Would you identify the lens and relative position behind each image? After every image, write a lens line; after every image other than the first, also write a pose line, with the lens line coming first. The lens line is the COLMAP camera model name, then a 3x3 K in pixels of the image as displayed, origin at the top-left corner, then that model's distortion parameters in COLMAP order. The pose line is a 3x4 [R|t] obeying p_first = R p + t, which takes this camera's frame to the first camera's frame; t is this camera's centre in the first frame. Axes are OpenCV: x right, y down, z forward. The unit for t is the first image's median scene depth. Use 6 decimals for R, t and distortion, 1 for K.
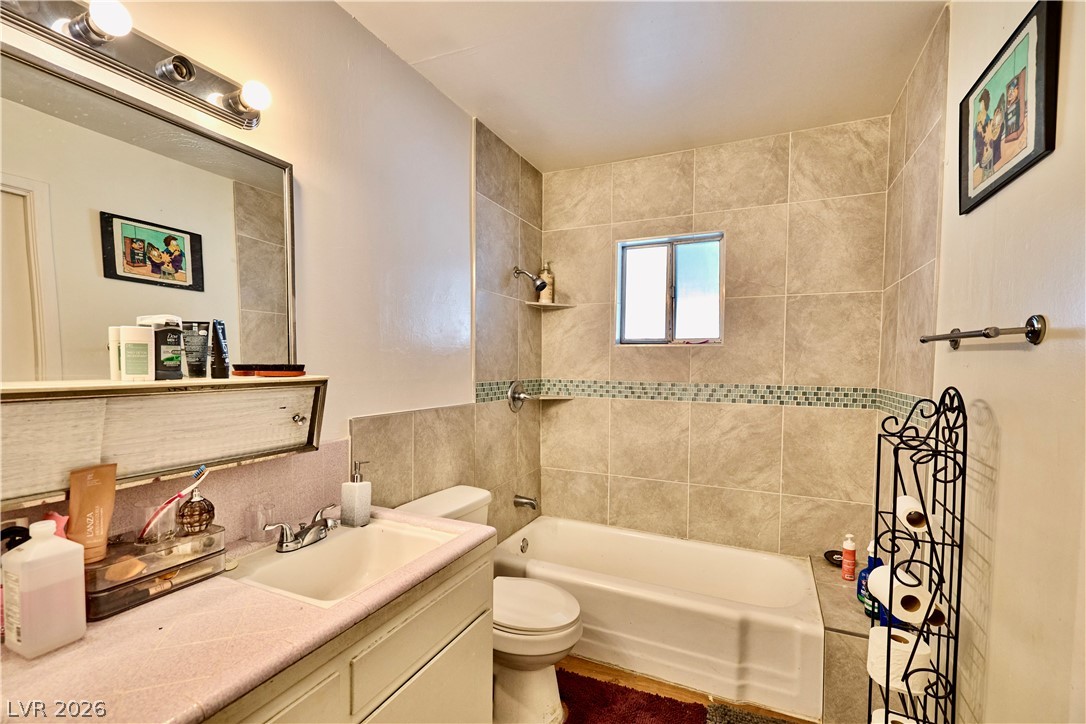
lens RADIAL K [[463.7, 0, 536.3], [0, 463.7, 360.9], [0, 0, 1]] dist [0.001728, 0.000301]
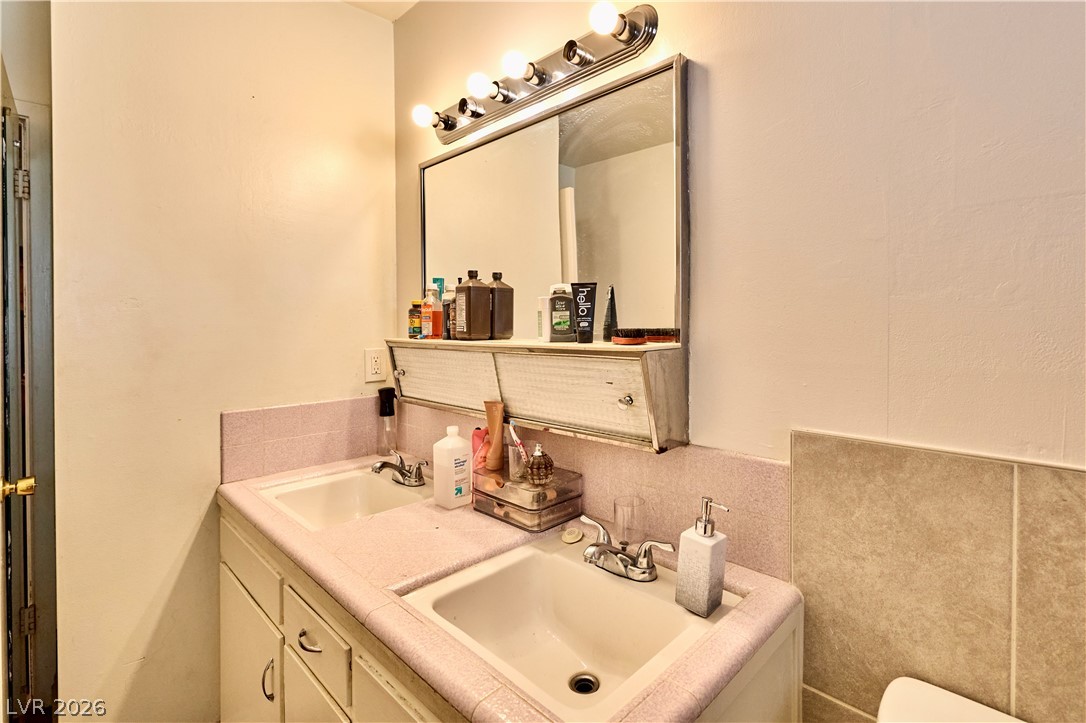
lens RADIAL K [[473.4, 0, 549.6], [0, 473.4, 333.6], [0, 0, 1]] dist [0.000342, 0.000015]
pose [[-0.278254, 0.004898, -0.960495, 0.280550], [-0.000242, 0.999987, 0.005170, 0.012748], [0.960507, 0.001671, -0.278249, 1.197833]]
